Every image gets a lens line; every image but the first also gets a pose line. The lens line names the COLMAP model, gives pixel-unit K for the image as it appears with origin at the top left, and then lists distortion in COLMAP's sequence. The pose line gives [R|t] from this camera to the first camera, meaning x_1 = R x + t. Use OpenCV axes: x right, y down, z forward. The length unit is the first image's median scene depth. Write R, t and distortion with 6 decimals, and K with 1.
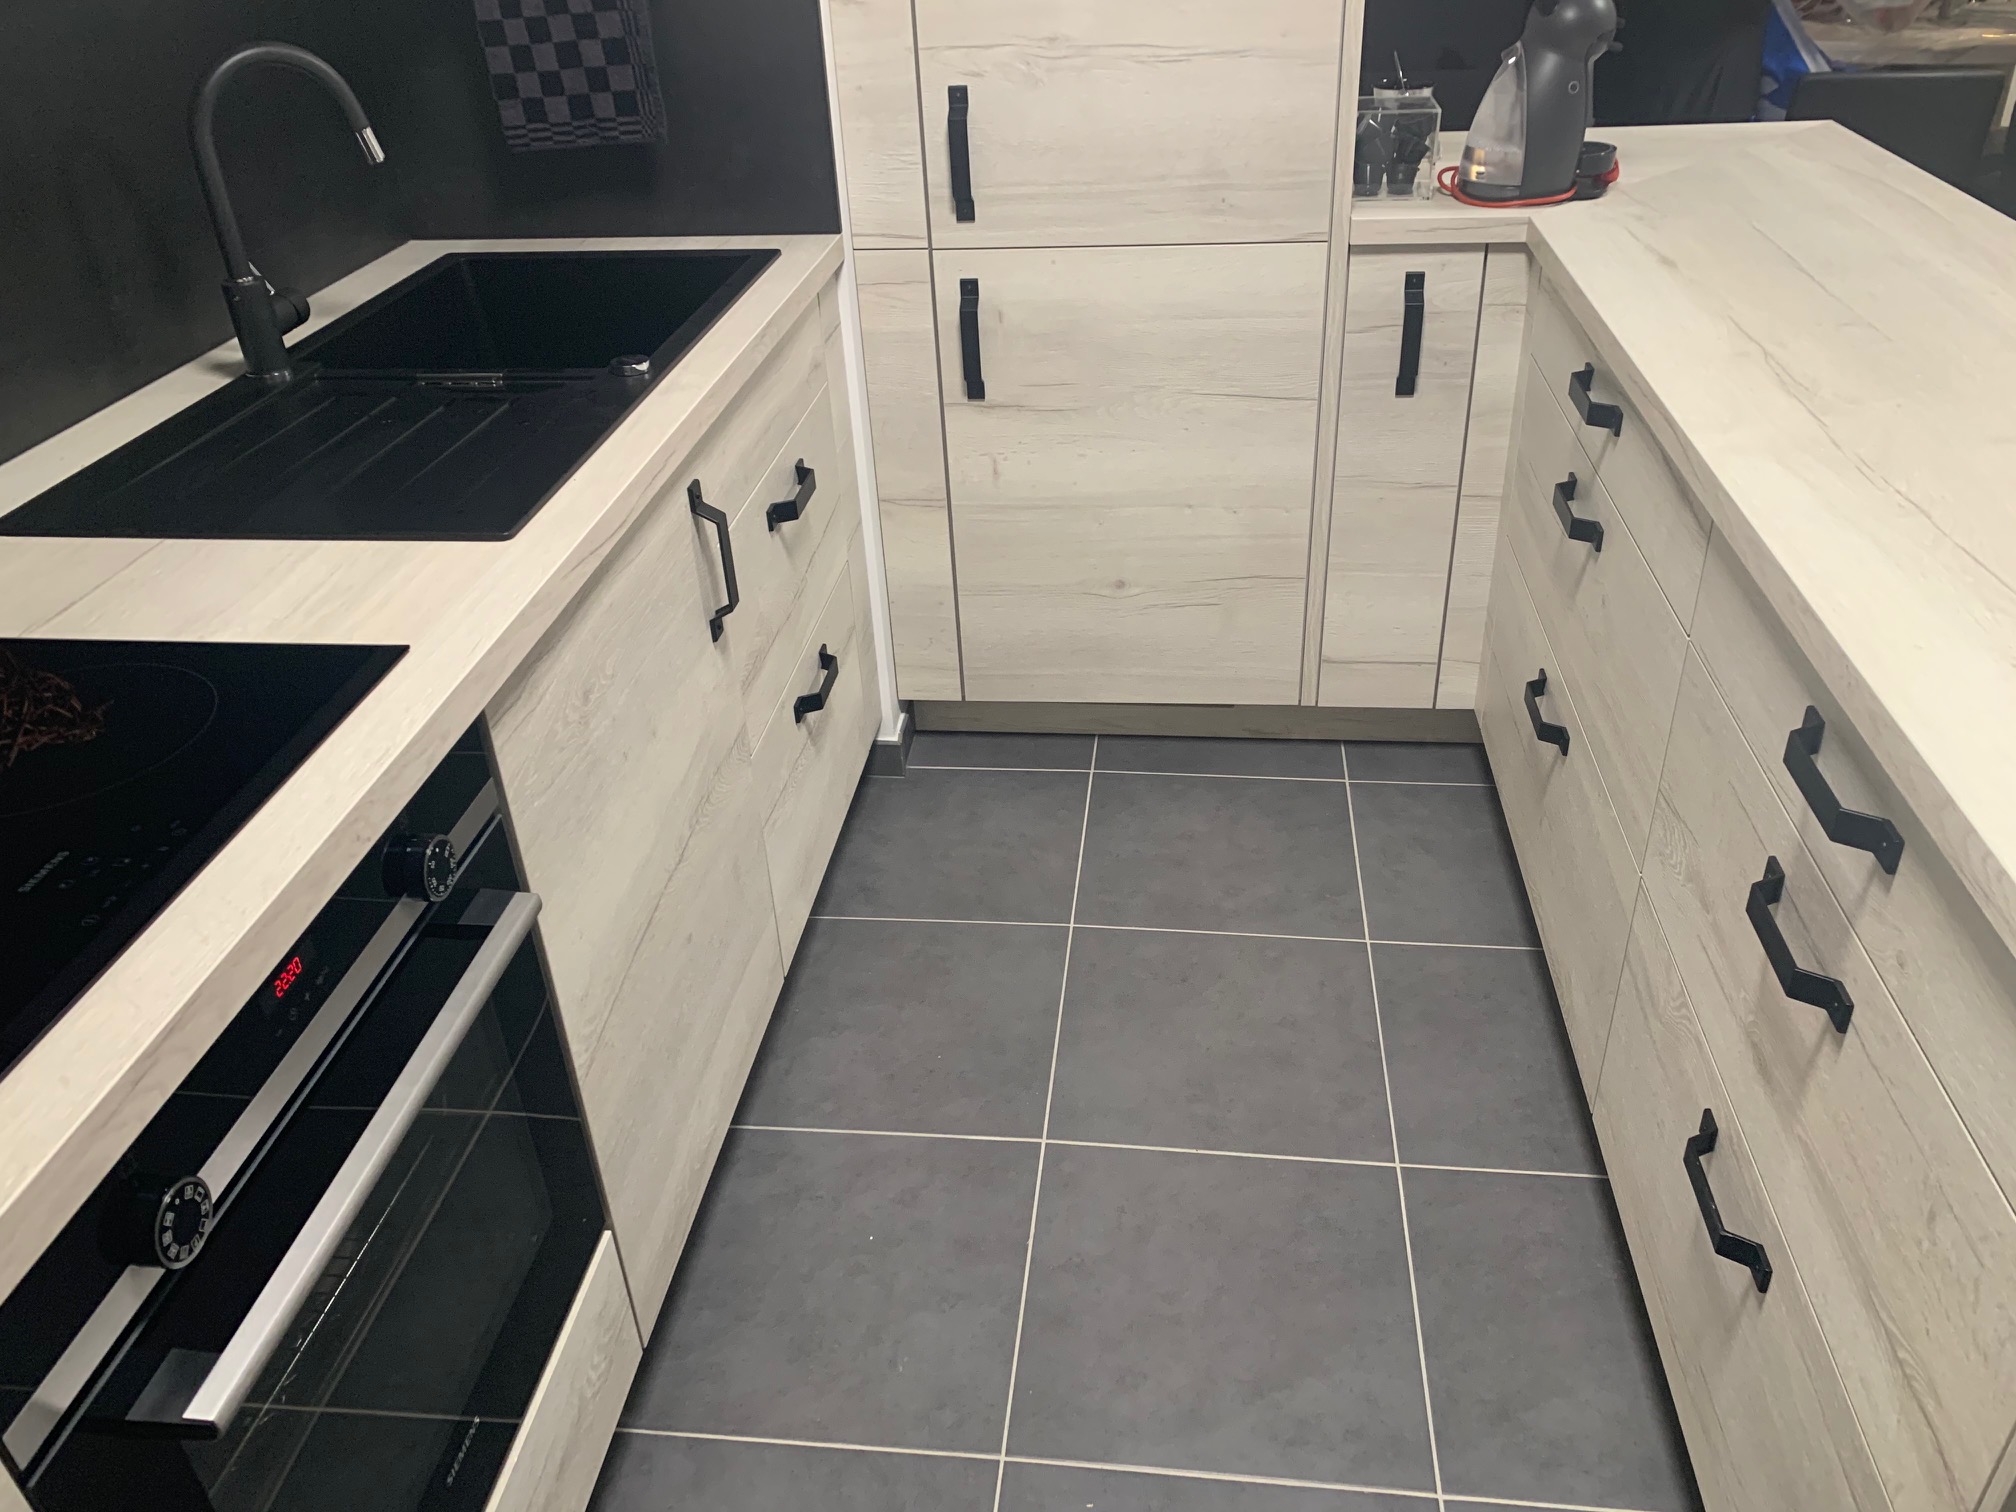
lens RADIAL K [[1538.9, 0, 1015.8], [0, 1538.9, 761.4], [0, 0, 1]] dist [0.009960, -0.007328]
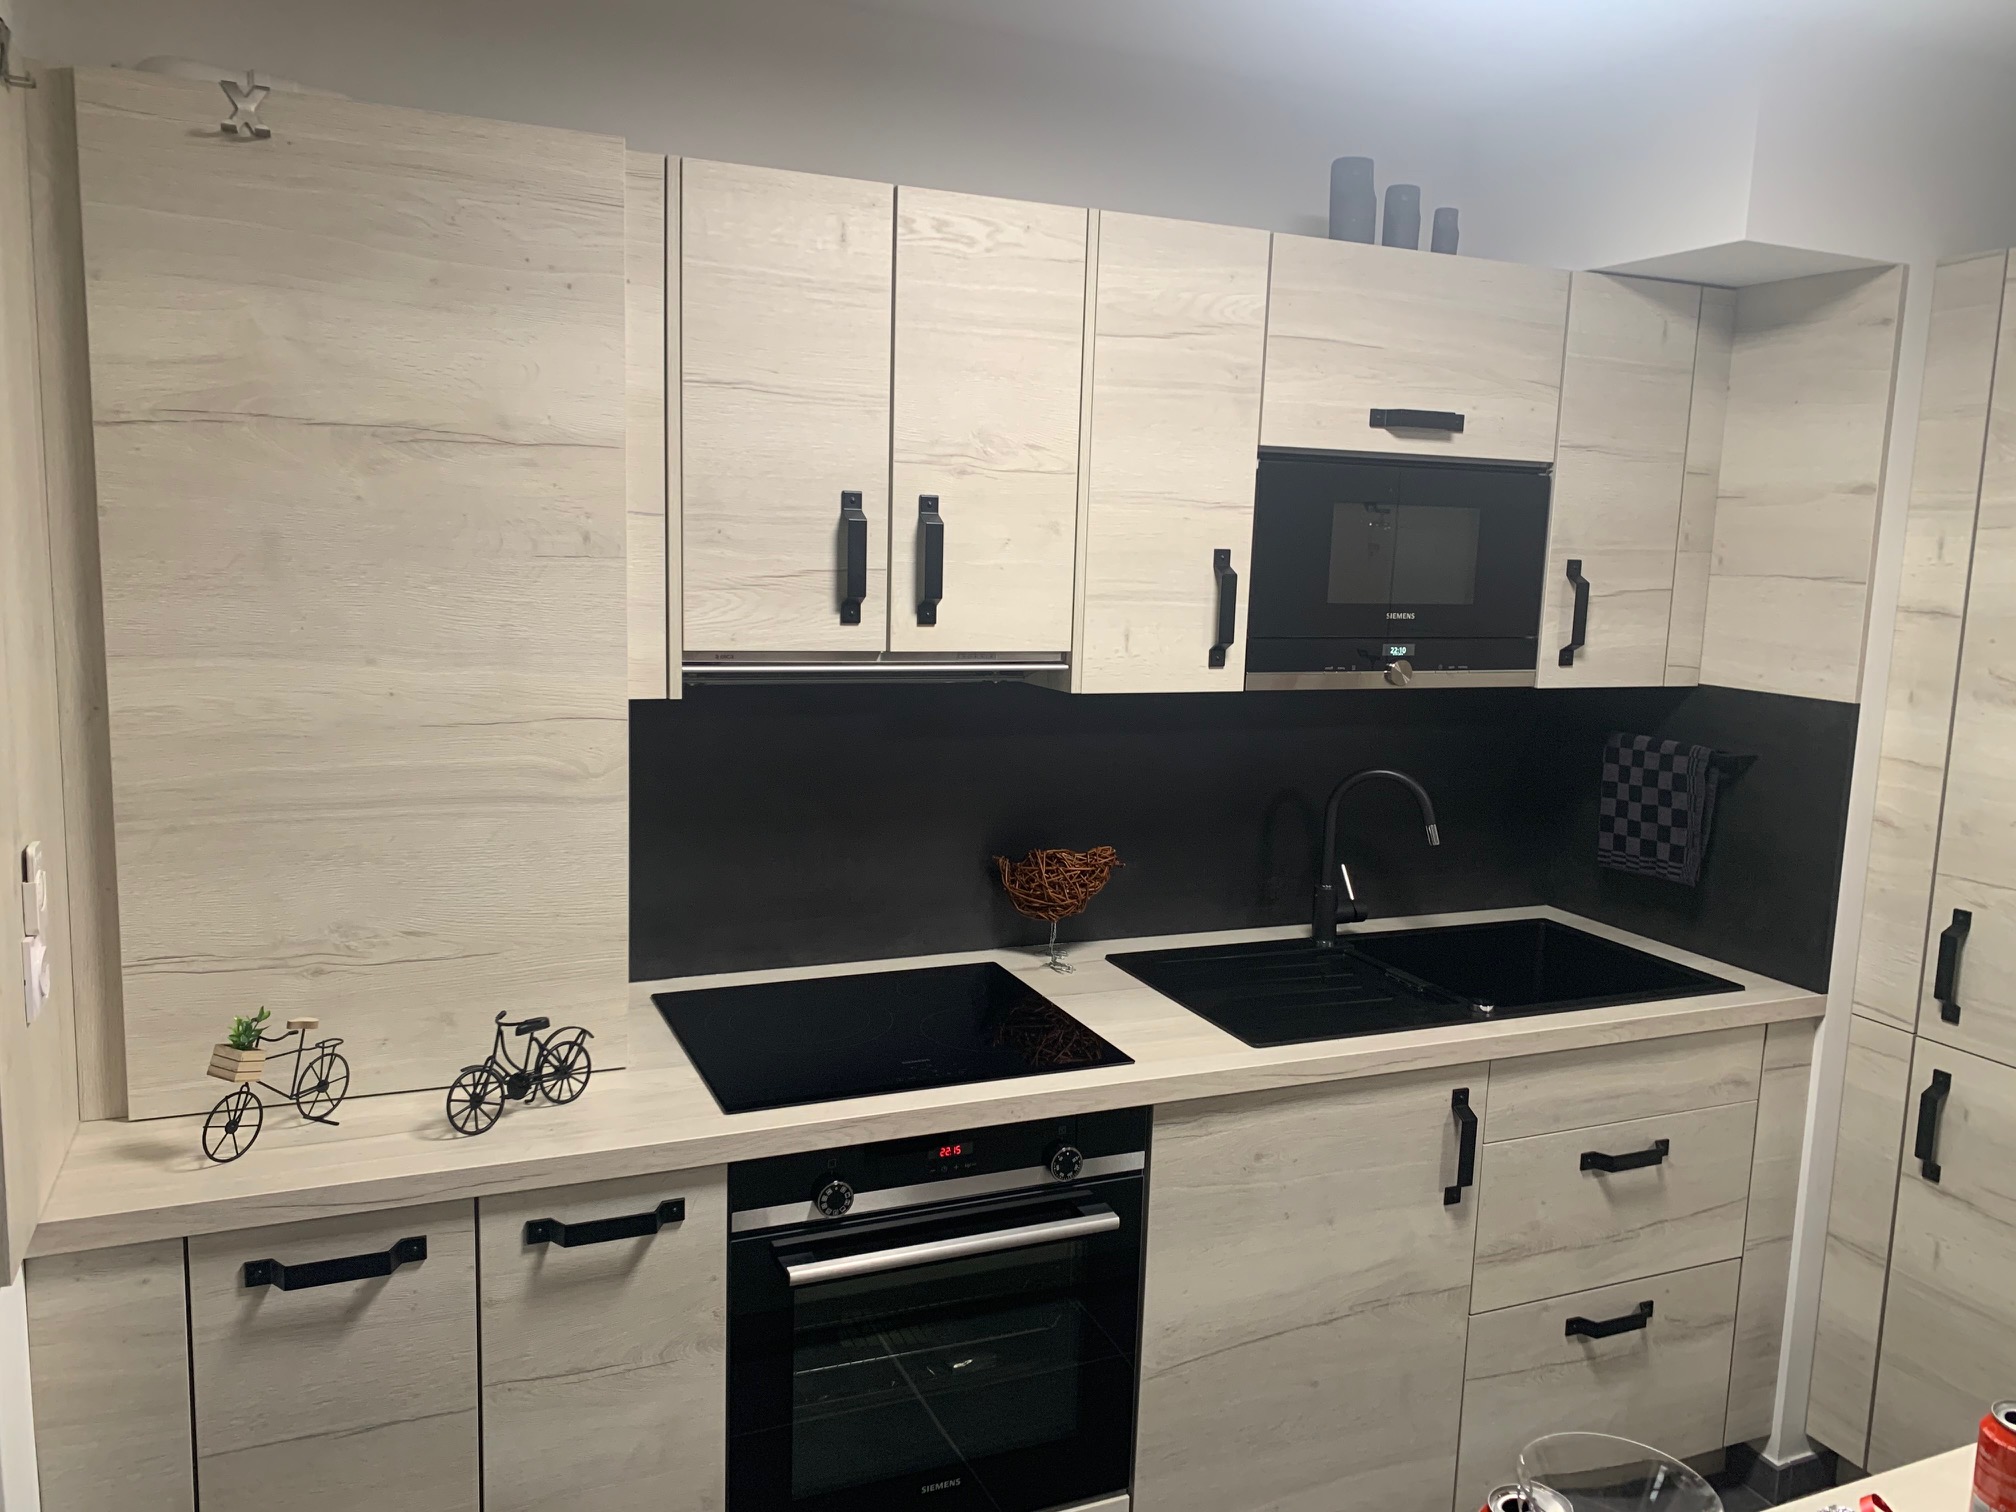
lens RADIAL K [[1518.4, 0, 1013.9], [0, 1518.4, 761.5], [0, 0, 1]] dist [0.014394, -0.007724]
pose [[0.494889, 0.182171, -0.849646, 0.547293], [-0.503040, 0.857339, -0.109183, -0.059531], [0.708544, 0.481440, 0.515927, -0.121942]]
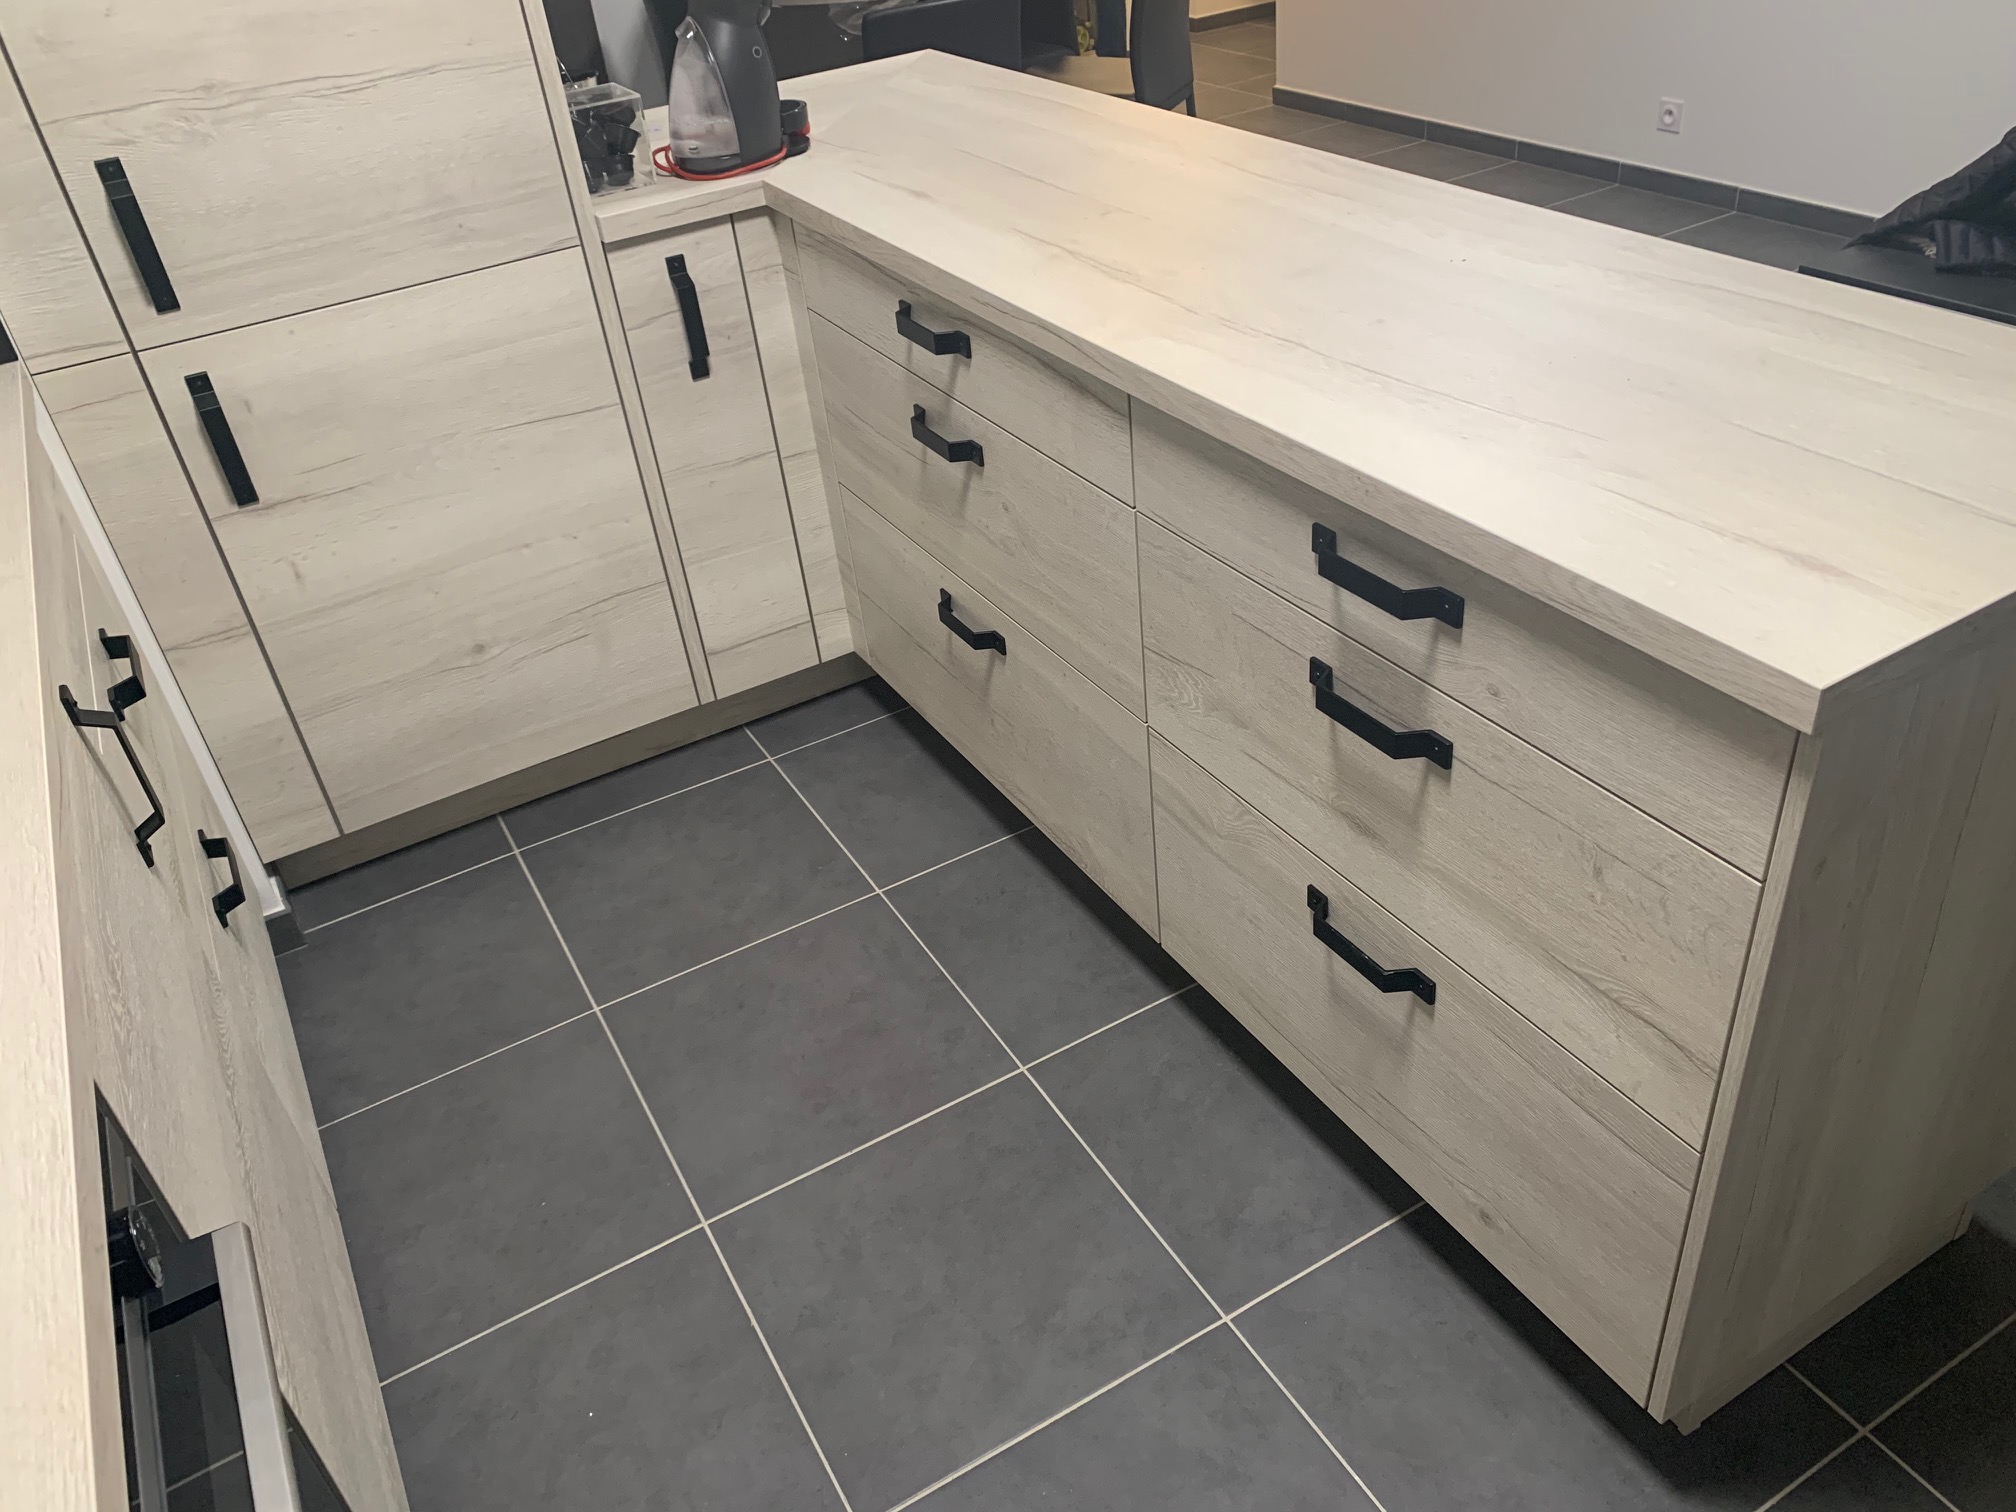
lens RADIAL K [[1538.3, 0, 1006.6], [0, 1538.3, 742.1], [0, 0, 1]] dist [0.015584, -0.011784]
pose [[0.808109, -0.360140, 0.466111, -0.148939], [0.361869, 0.927916, 0.089571, -0.038190], [-0.464770, 0.096288, 0.880180, 0.053508]]
